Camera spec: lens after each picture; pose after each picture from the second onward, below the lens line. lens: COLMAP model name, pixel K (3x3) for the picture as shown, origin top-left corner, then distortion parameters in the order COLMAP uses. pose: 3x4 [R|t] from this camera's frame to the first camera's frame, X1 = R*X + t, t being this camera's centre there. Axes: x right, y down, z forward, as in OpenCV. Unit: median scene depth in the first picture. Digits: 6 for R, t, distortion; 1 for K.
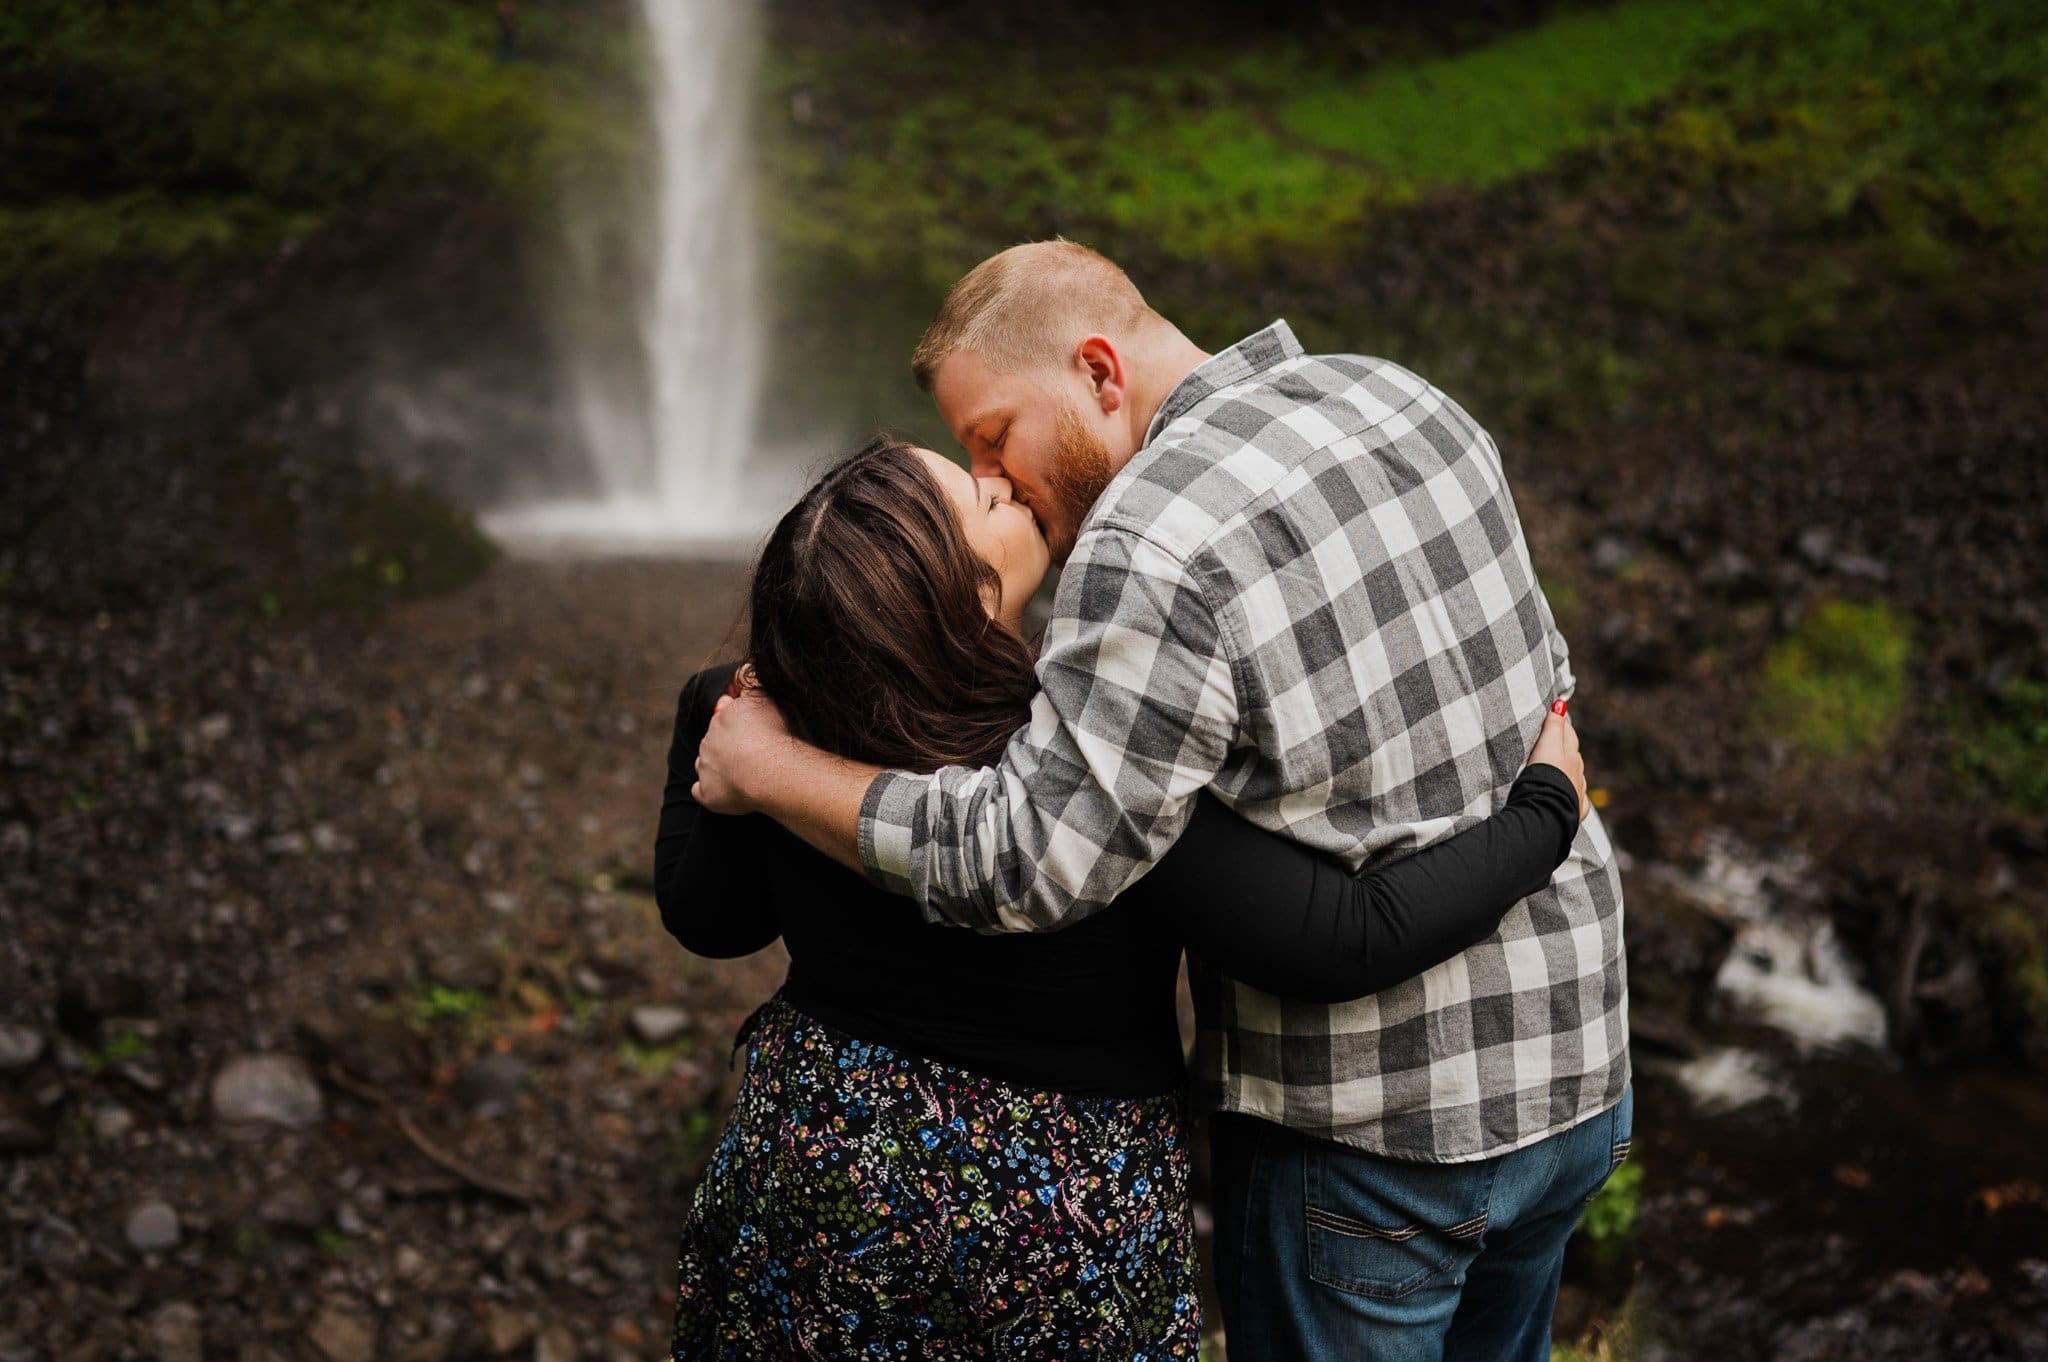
lens RADIAL K [[2082.0, 0, 1024.0], [0, 2082.0, 681.0], [0, 0, 1]] dist [0.003836, 0.020251]
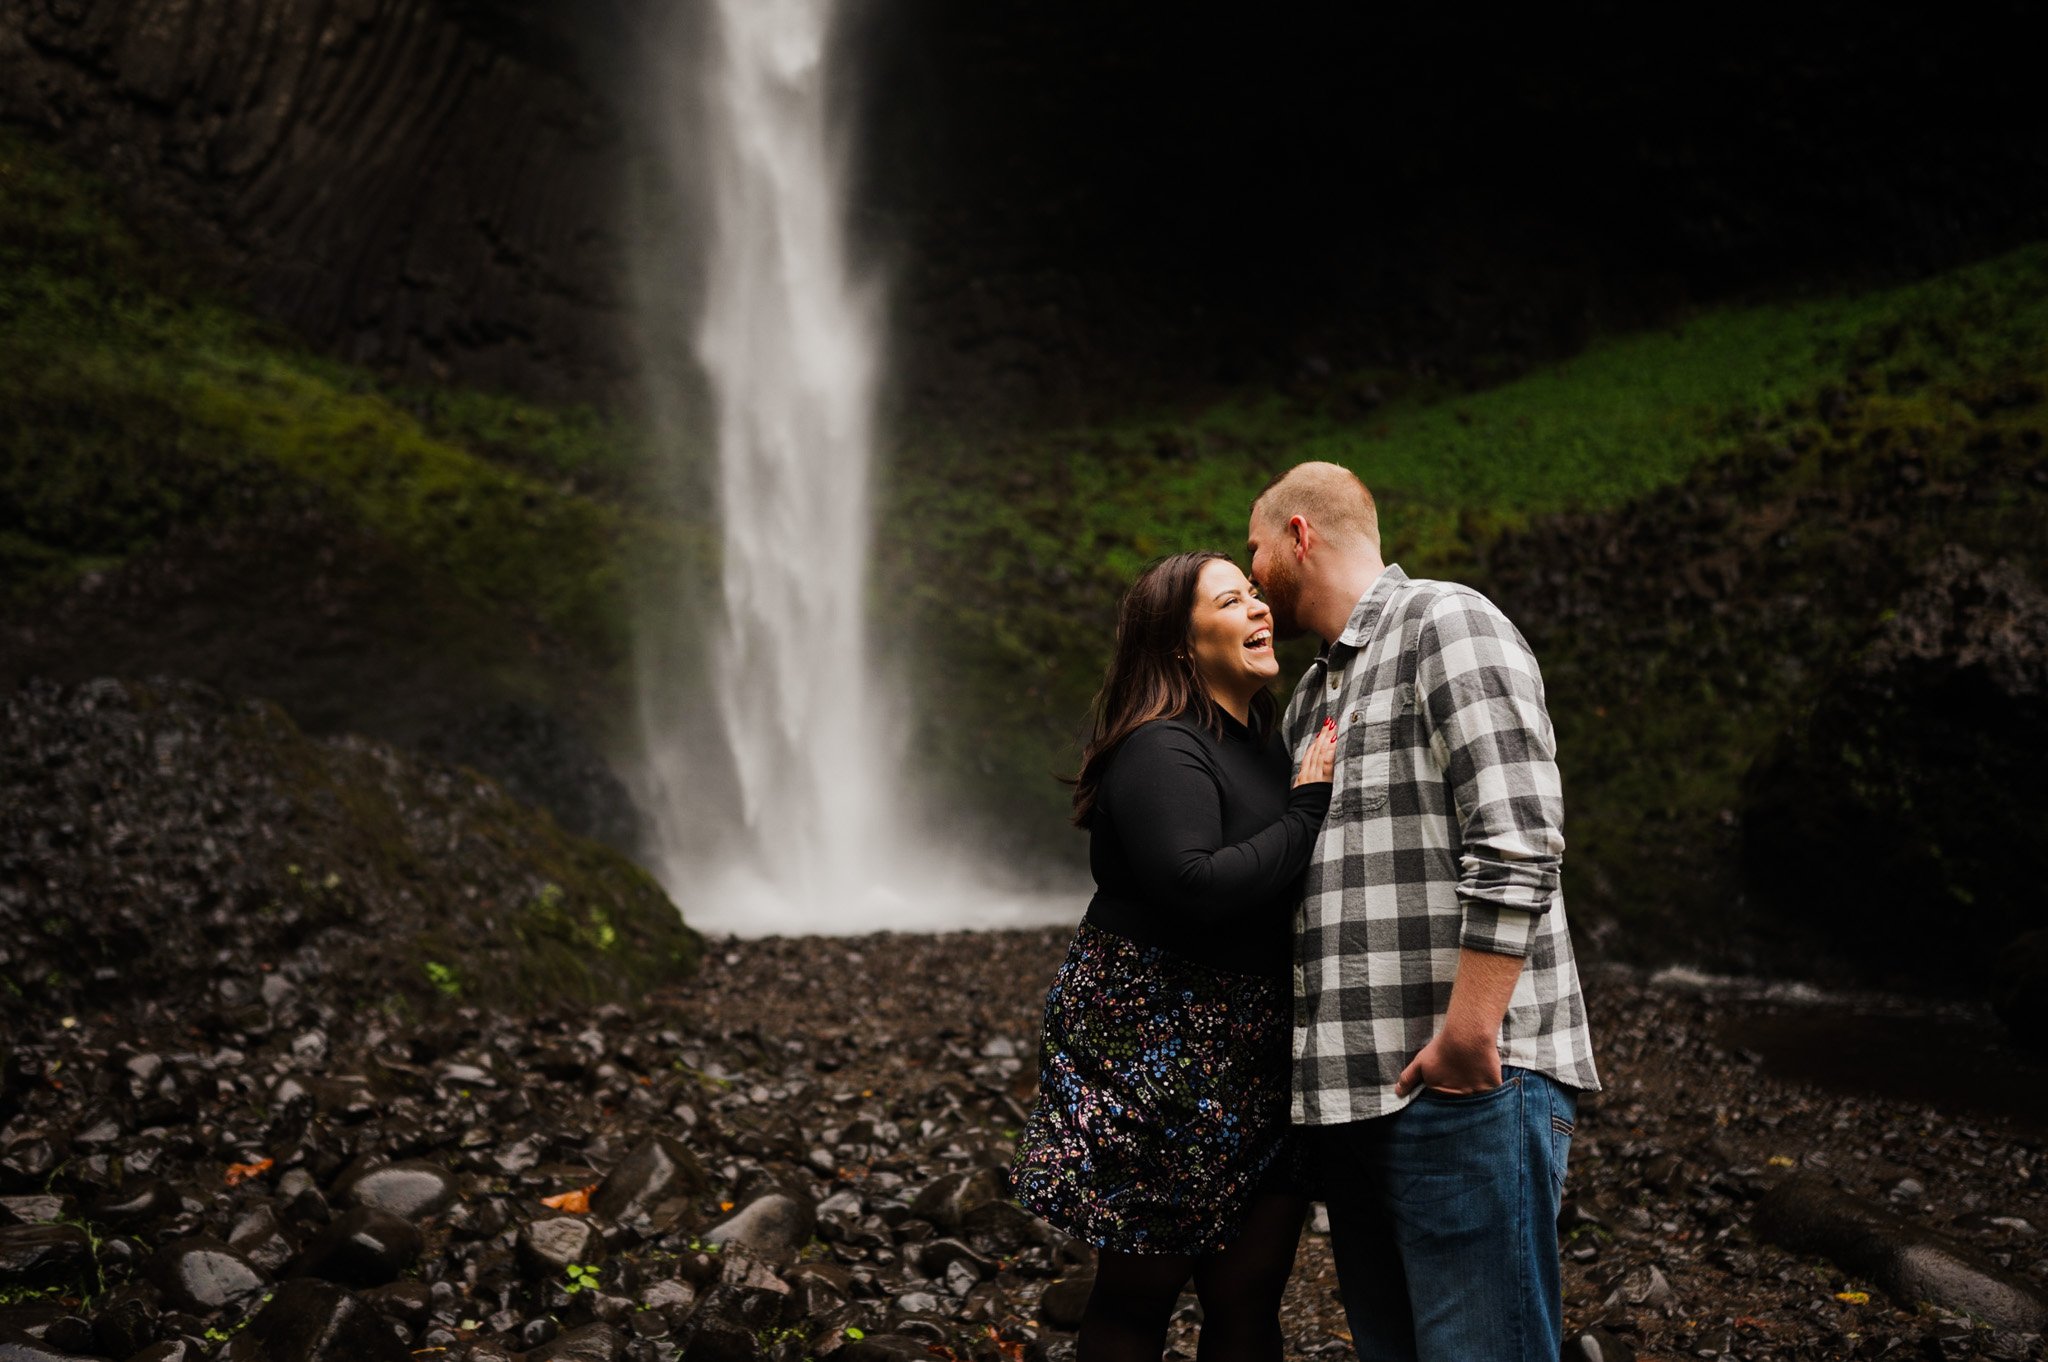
lens RADIAL K [[2082.0, 0, 1024.0], [0, 2082.0, 681.0], [0, 0, 1]] dist [0.003836, 0.020251]
pose [[0.983416, -0.026658, 0.179396, -0.353795], [0.069159, 0.969520, -0.235051, 0.015859], [-0.167662, 0.243560, 0.955284, 0.604123]]
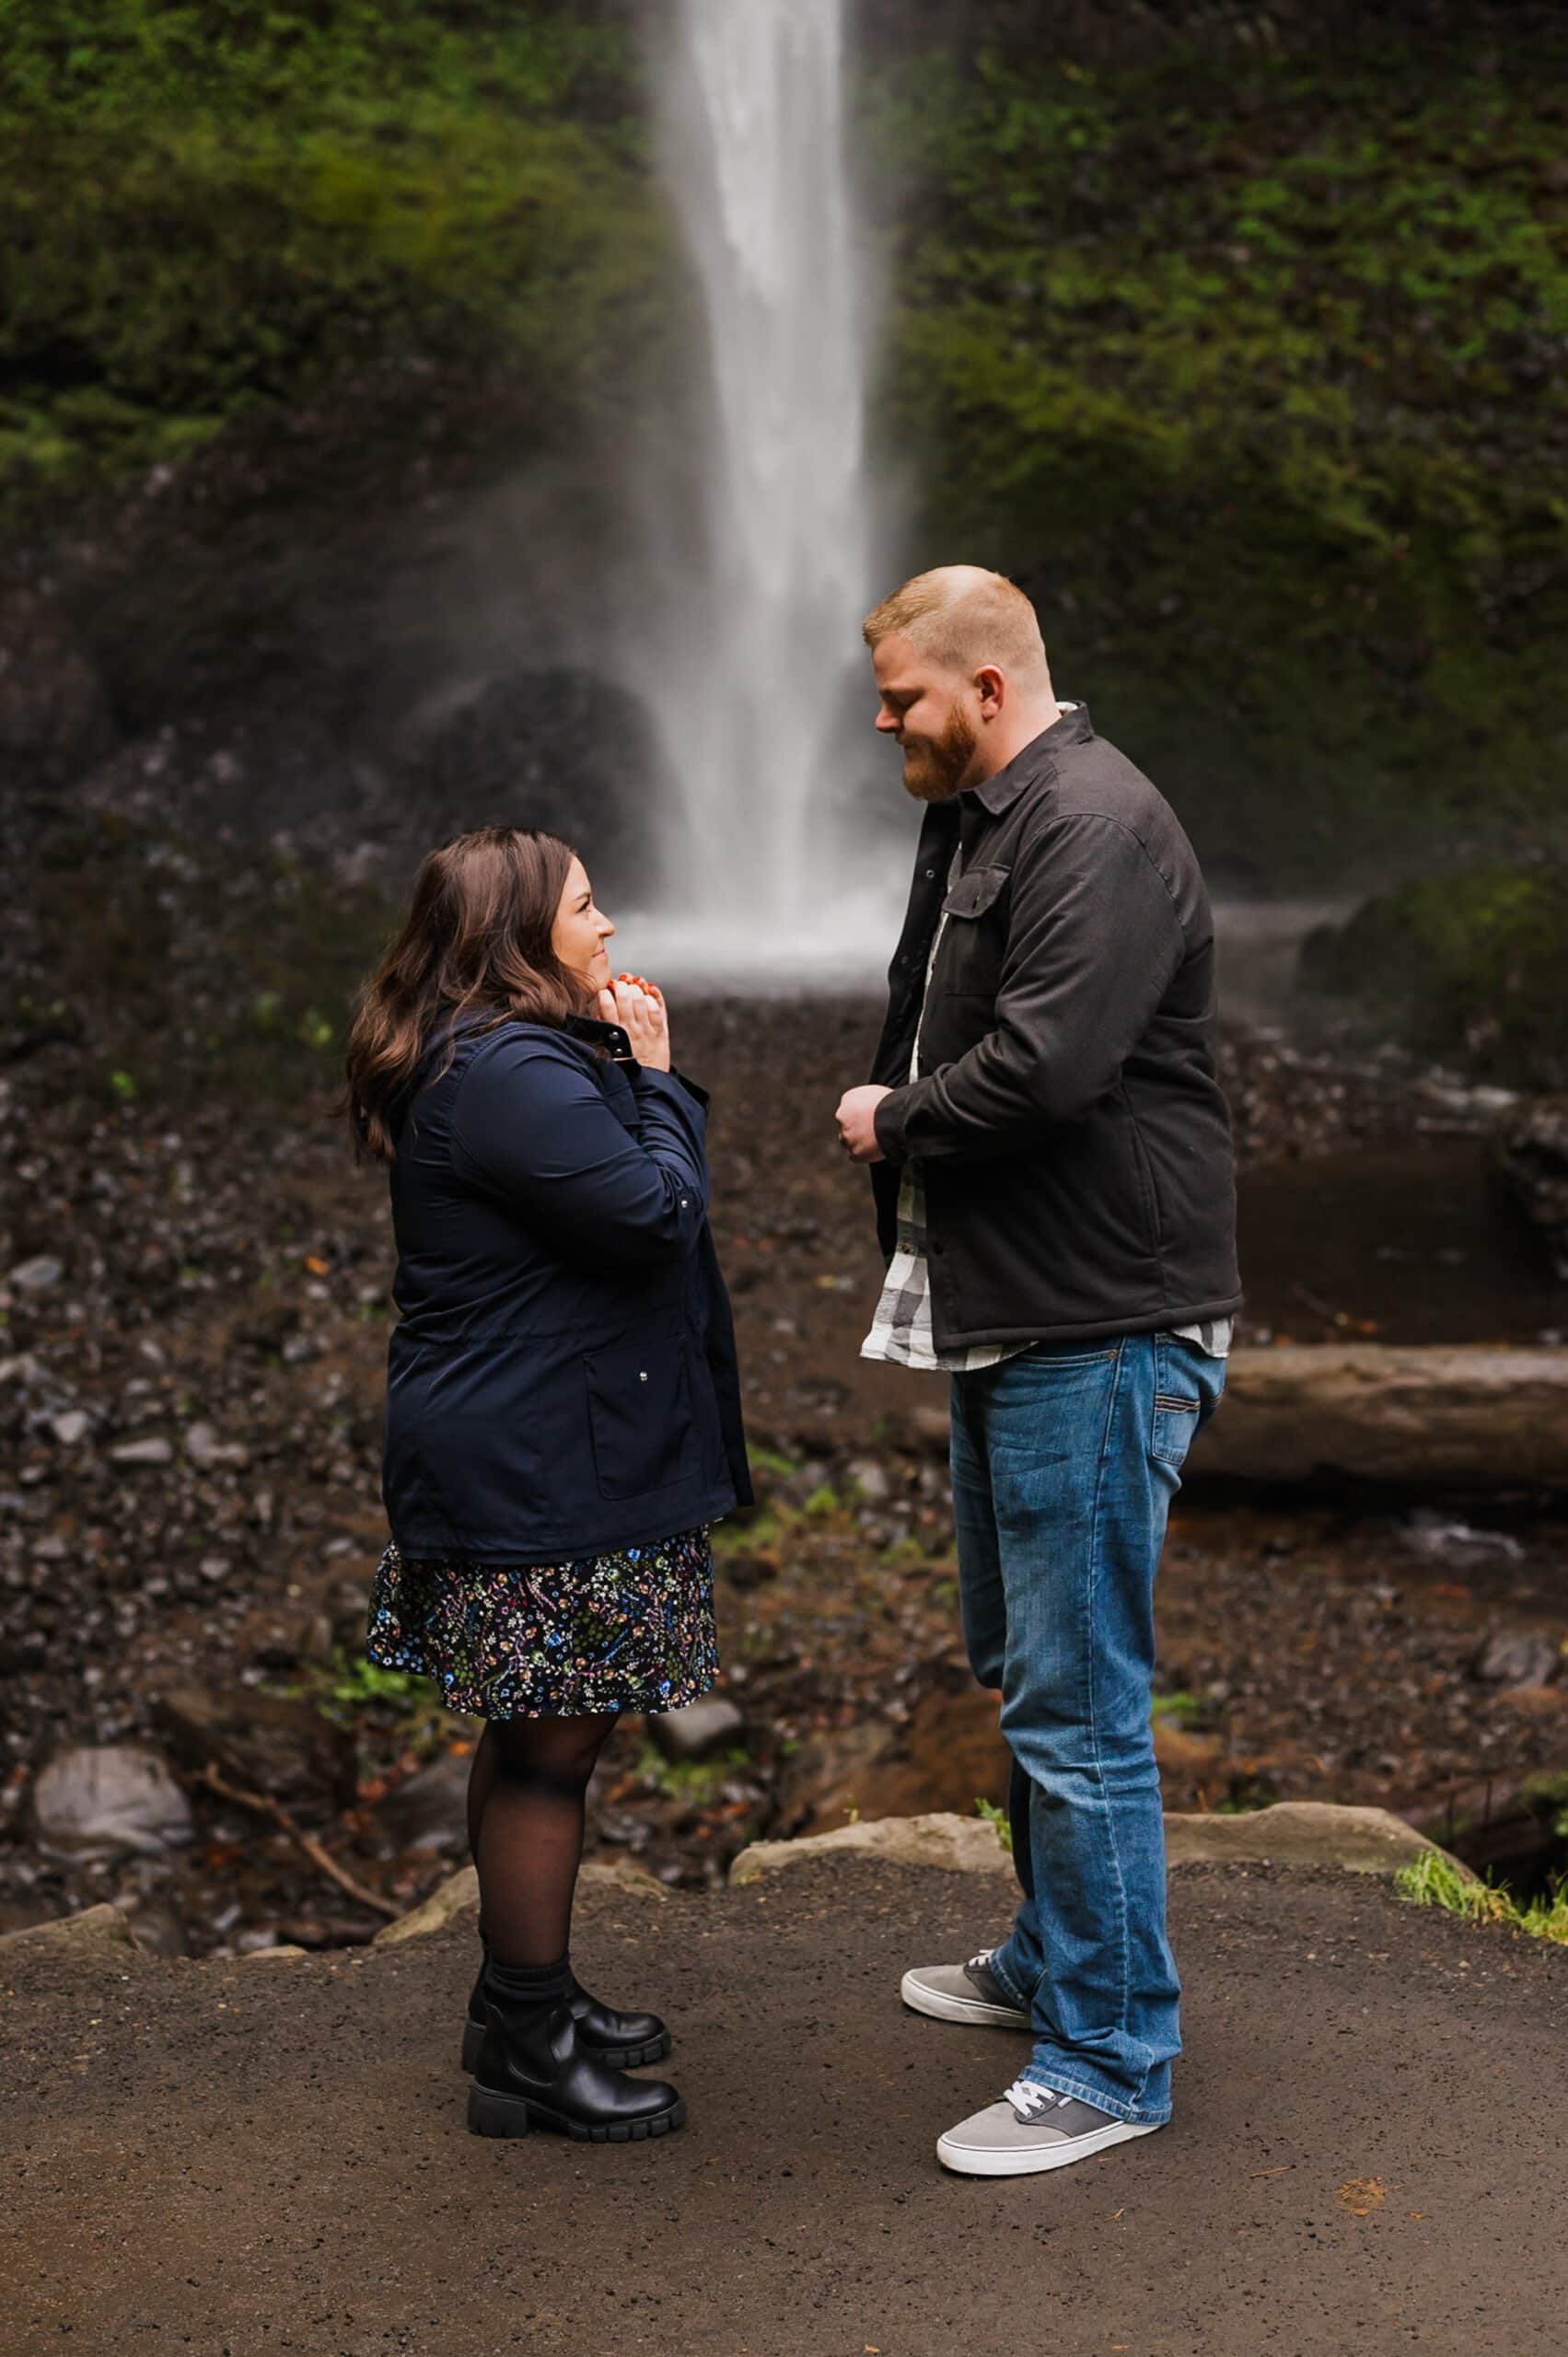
lens RADIAL K [[4089.3, 0, 784.0], [0, 4089.3, 1178.5], [0, 0, 1]] dist [-0.015835, 0.017771]
pose [[0.982016, -0.005625, -0.188714, 0.057216], [0.002338, 0.999842, -0.017636, 0.013304], [0.188784, 0.016877, 0.981874, -0.147315]]
